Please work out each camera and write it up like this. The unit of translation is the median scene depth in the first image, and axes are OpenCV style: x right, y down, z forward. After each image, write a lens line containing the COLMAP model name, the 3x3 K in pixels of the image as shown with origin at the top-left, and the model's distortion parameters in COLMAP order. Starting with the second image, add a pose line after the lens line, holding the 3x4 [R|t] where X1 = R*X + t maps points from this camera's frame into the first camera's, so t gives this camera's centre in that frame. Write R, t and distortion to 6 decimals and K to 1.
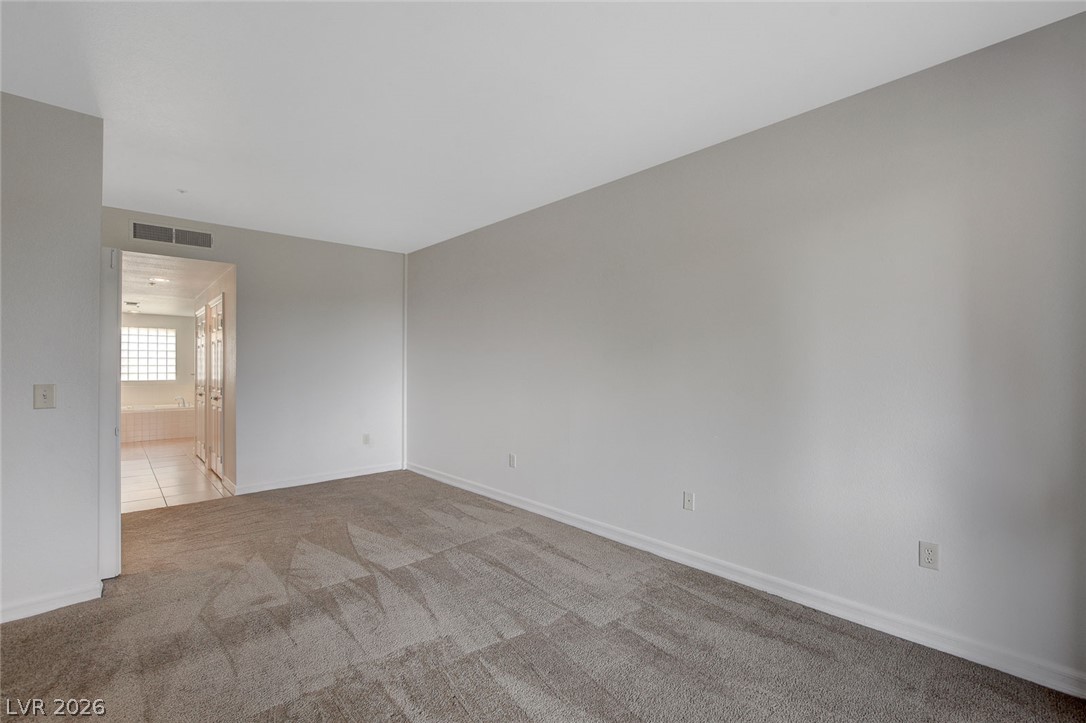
lens RADIAL K [[480.0, 0, 542.7], [0, 480.0, 351.8], [0, 0, 1]] dist [-0.016040, 0.000466]
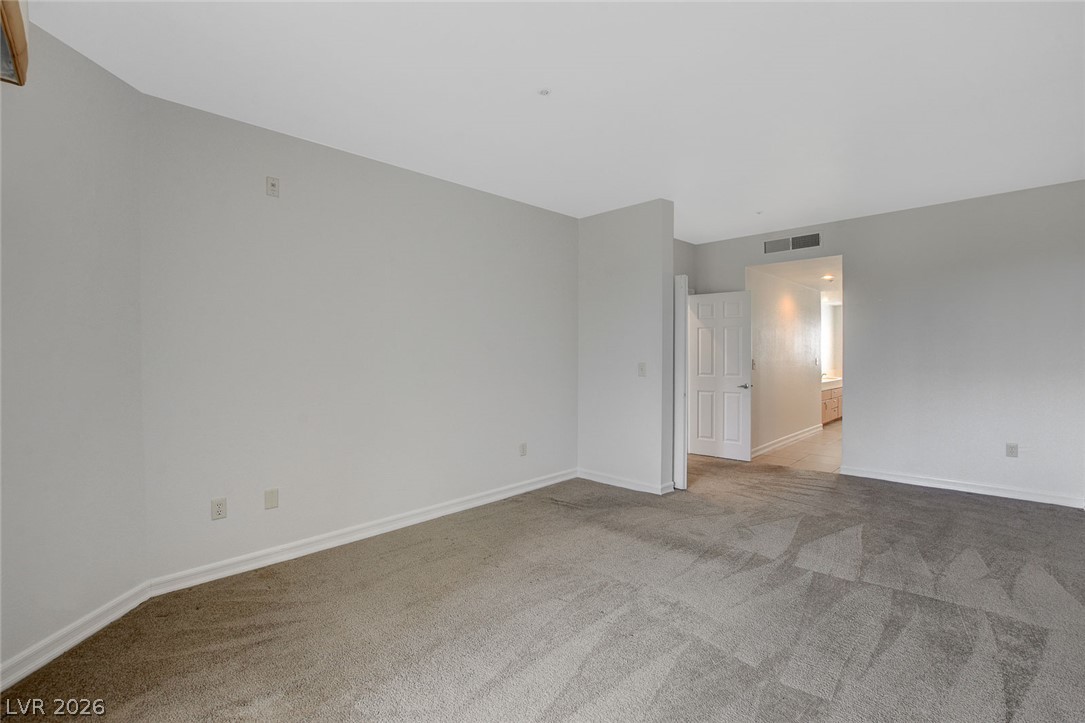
lens RADIAL K [[479.6, 0, 542.2], [0, 479.6, 351.8], [0, 0, 1]] dist [-0.016040, 0.000466]
pose [[0.049970, -0.003903, -0.998743, 0.554543], [0.031702, 0.999495, -0.002320, 0.016179], [0.998247, -0.031546, 0.050068, 0.428369]]
